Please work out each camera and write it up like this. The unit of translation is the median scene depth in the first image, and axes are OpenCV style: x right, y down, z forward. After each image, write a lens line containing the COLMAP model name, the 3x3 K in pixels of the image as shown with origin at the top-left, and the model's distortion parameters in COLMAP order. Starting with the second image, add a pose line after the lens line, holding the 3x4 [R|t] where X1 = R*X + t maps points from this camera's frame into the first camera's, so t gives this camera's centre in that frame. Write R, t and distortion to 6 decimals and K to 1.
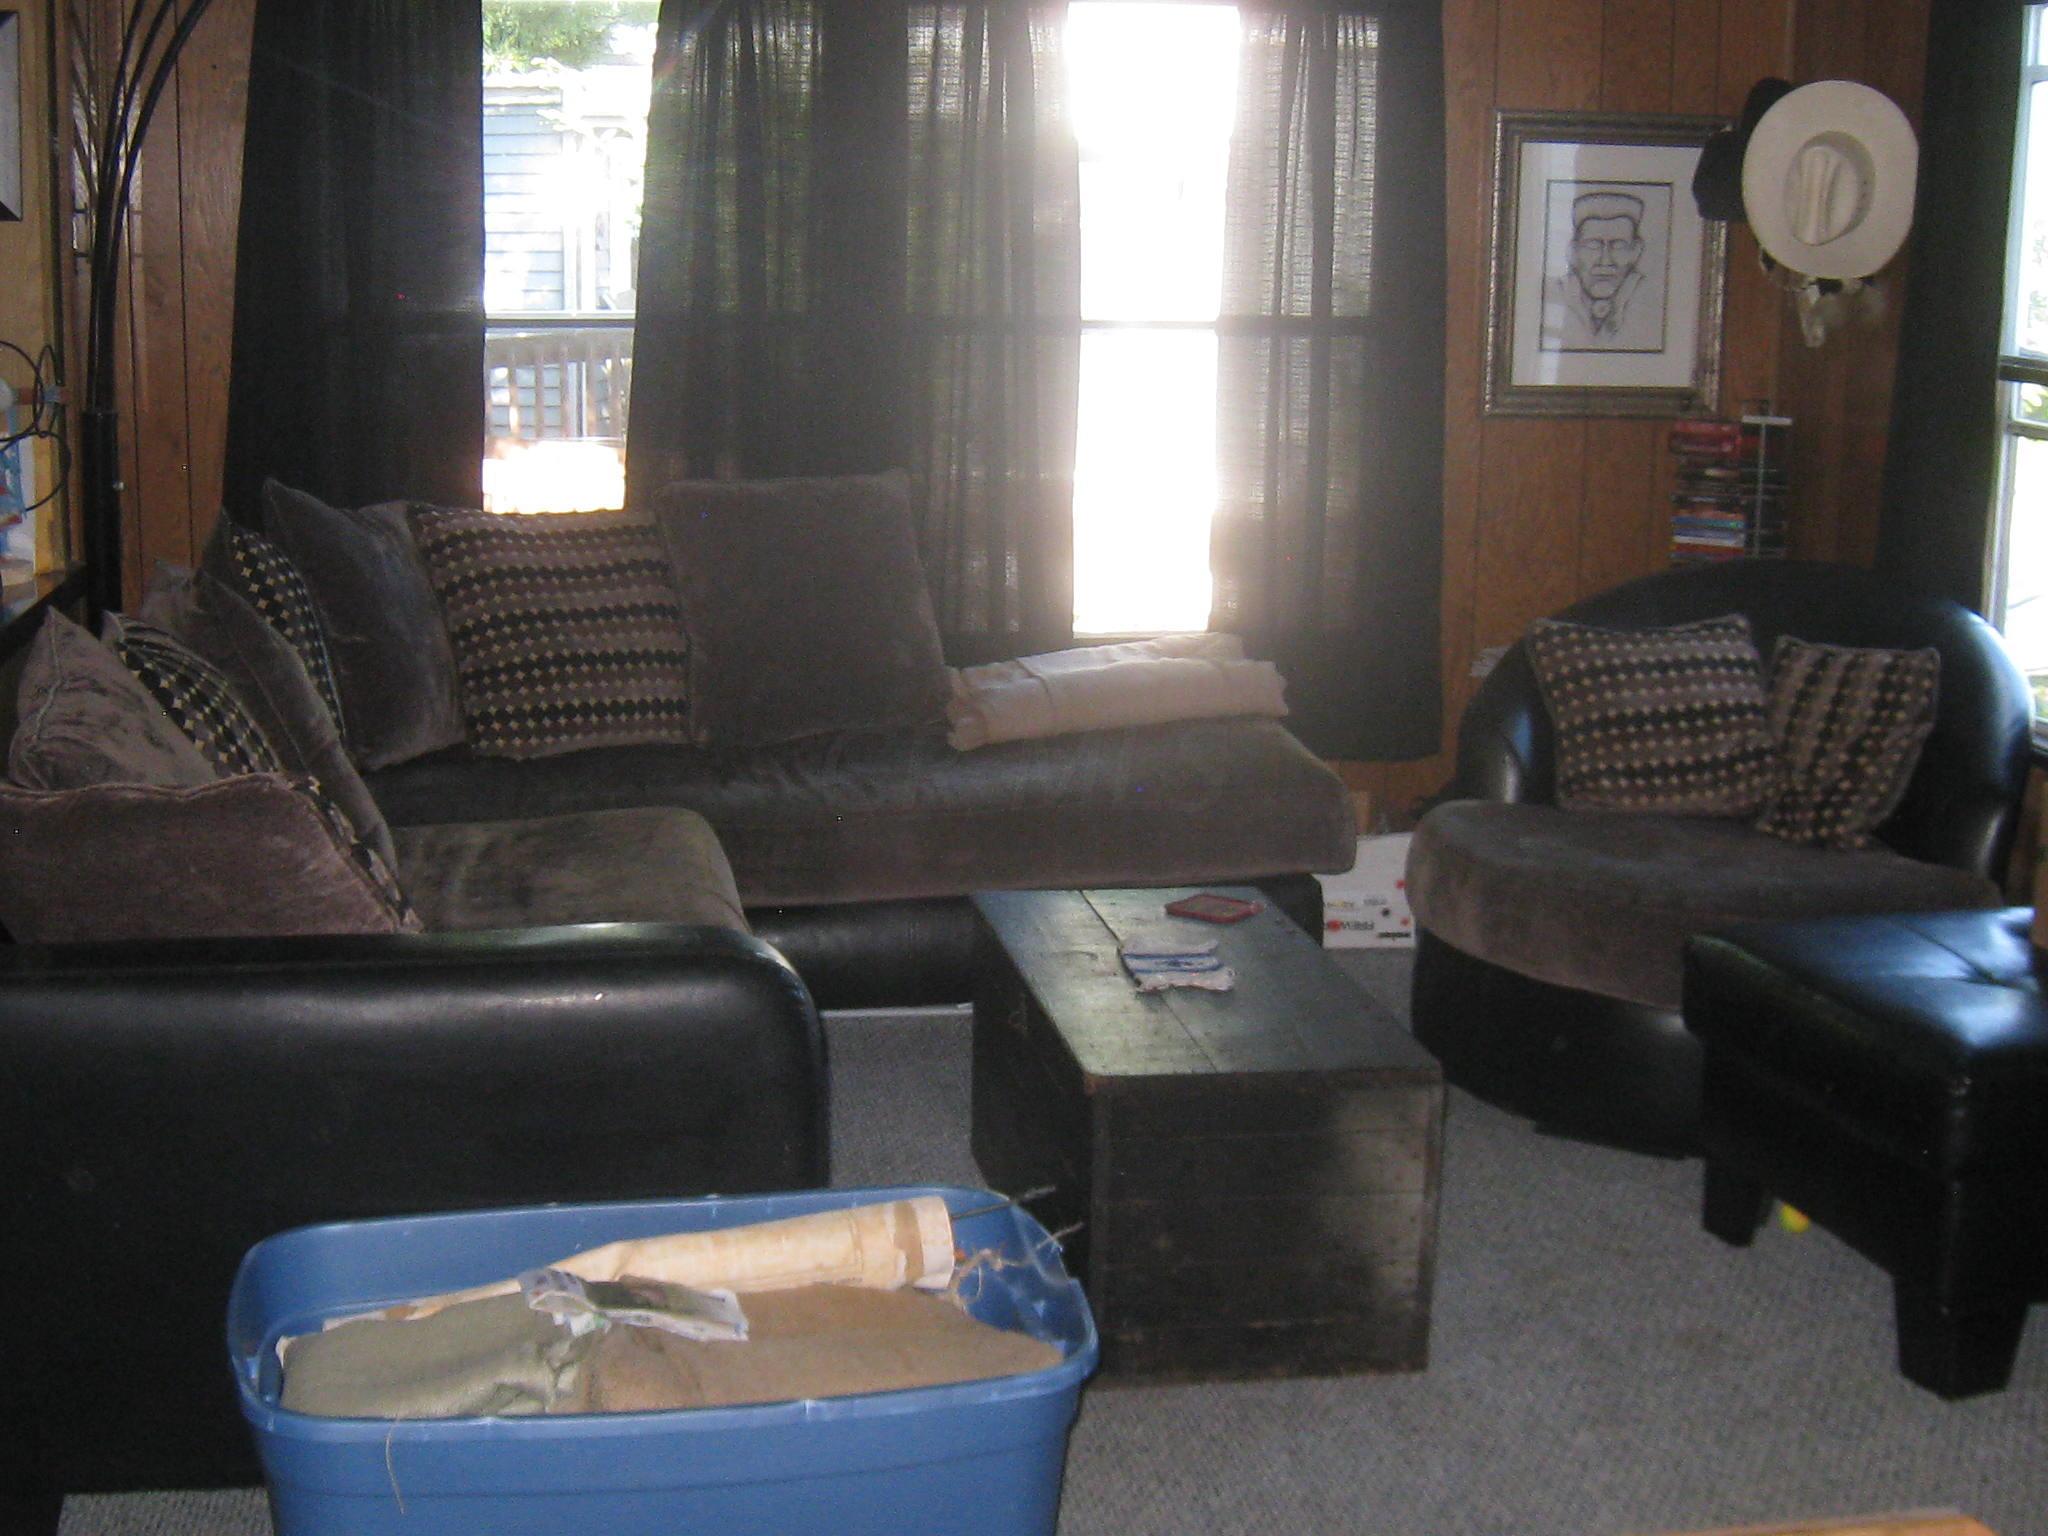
lens RADIAL K [[2708.5, 0, 1024.0], [0, 2708.5, 768.0], [0, 0, 1]] dist [-0.153108, 0.044317]
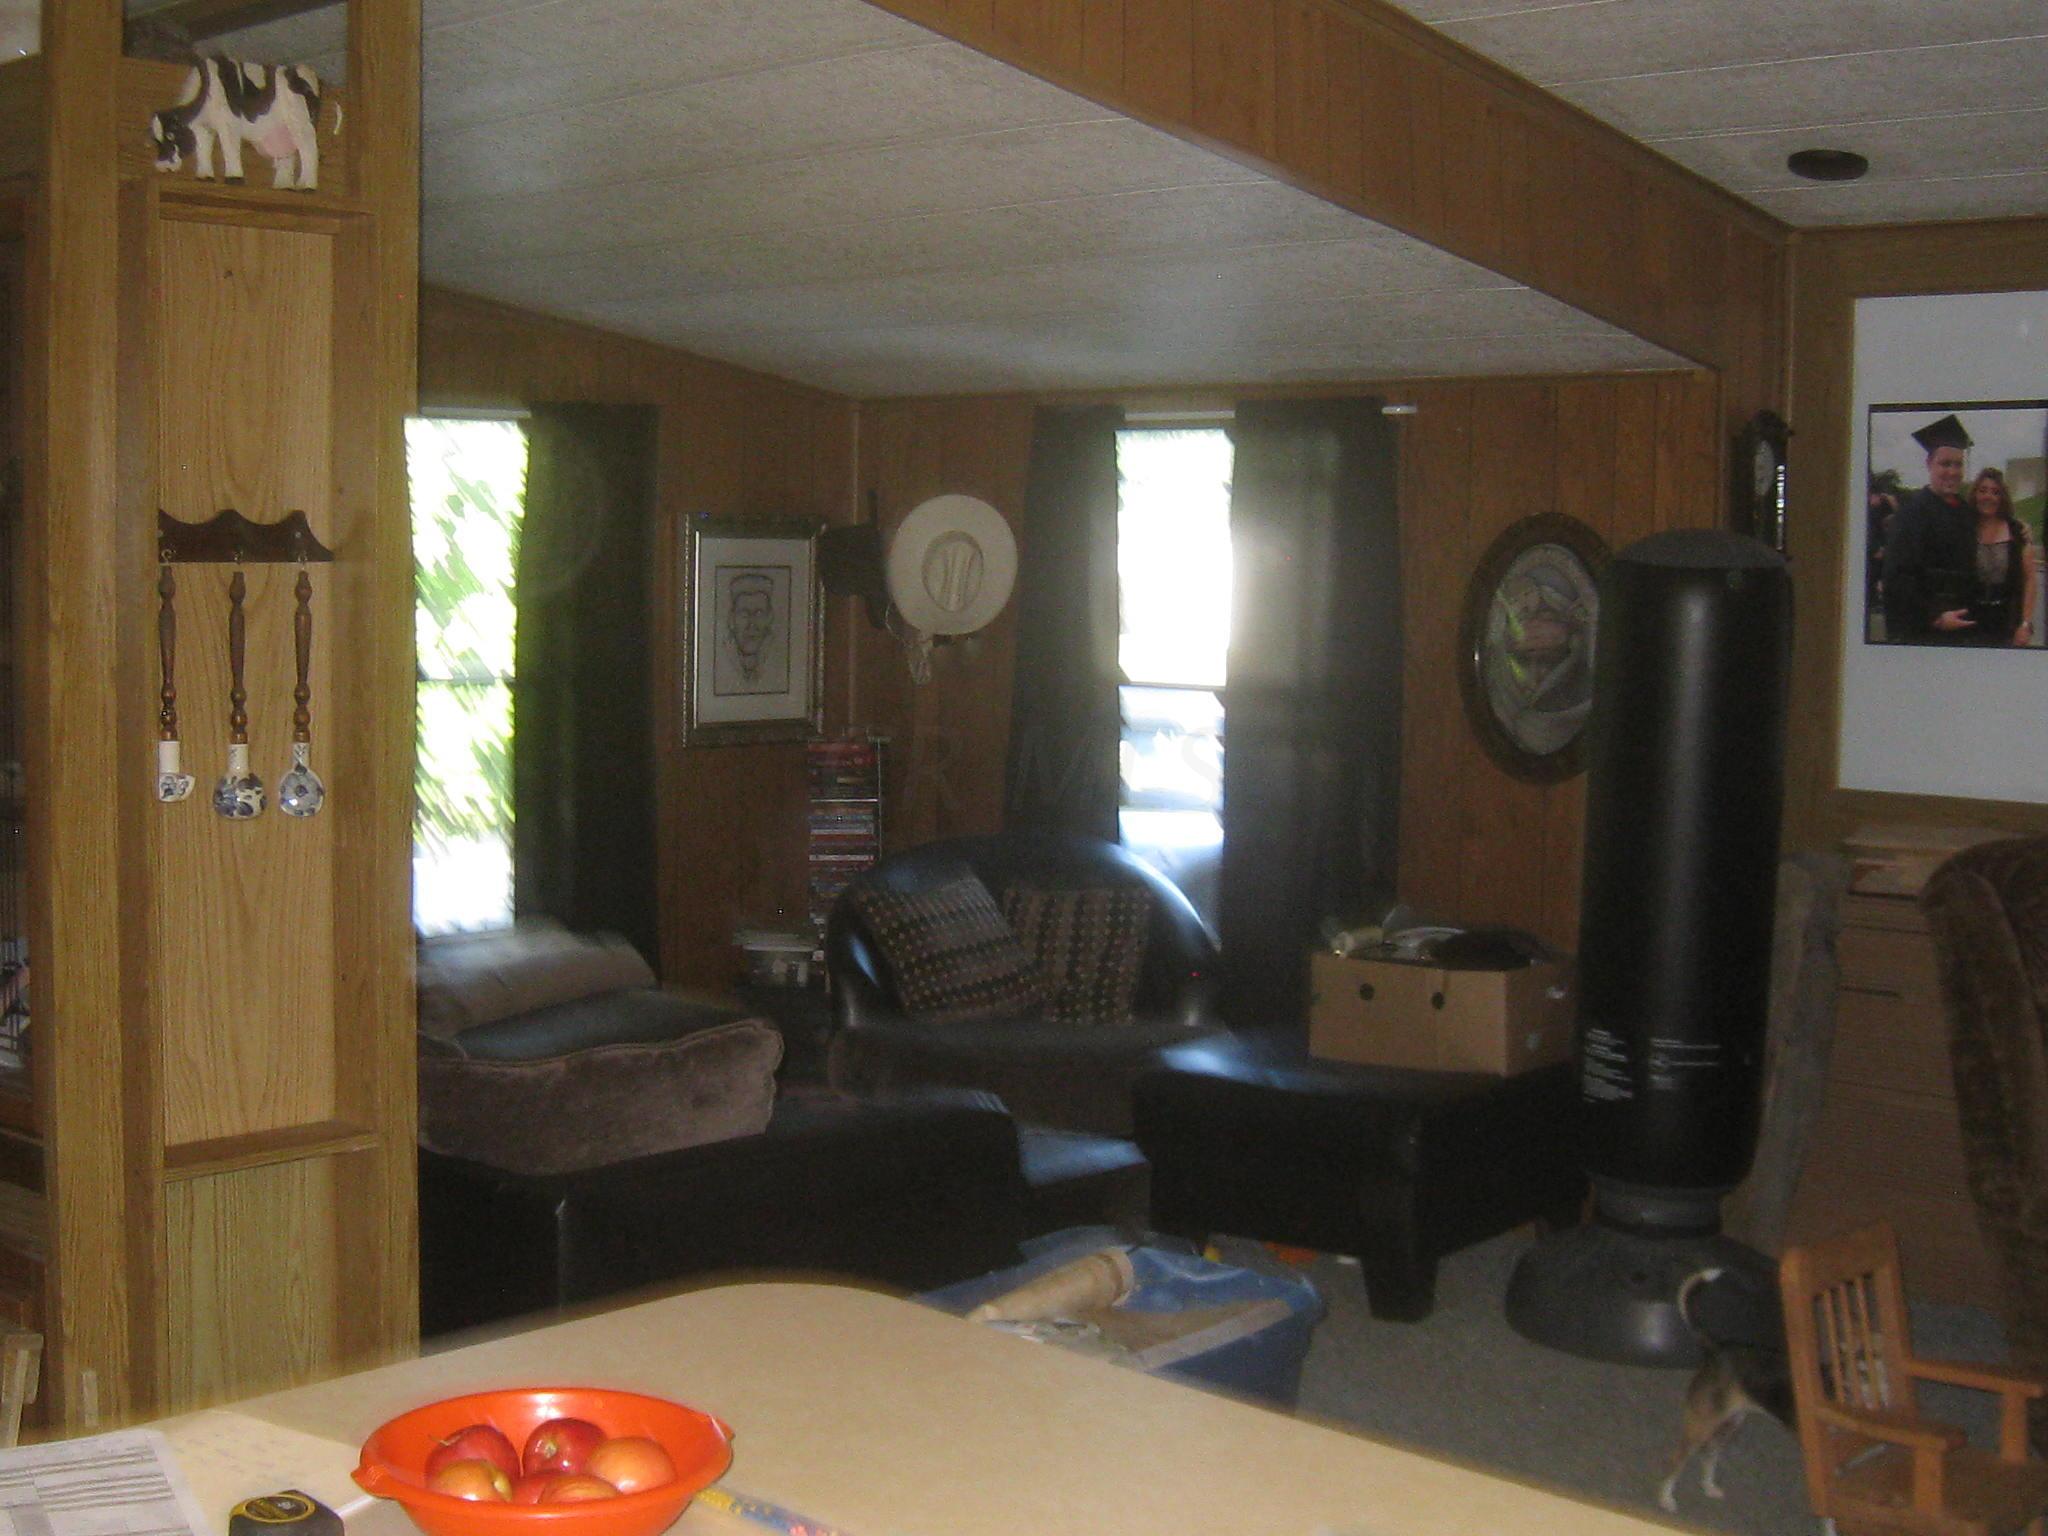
lens RADIAL K [[2708.5, 0, 1024.0], [0, 2708.5, 768.0], [0, 0, 1]] dist [-0.153108, 0.044317]
pose [[0.784482, -0.049259, 0.618192, -0.510732], [0.123441, 0.989296, -0.077818, 0.000299], [-0.607742, 0.137357, 0.782166, -0.116514]]
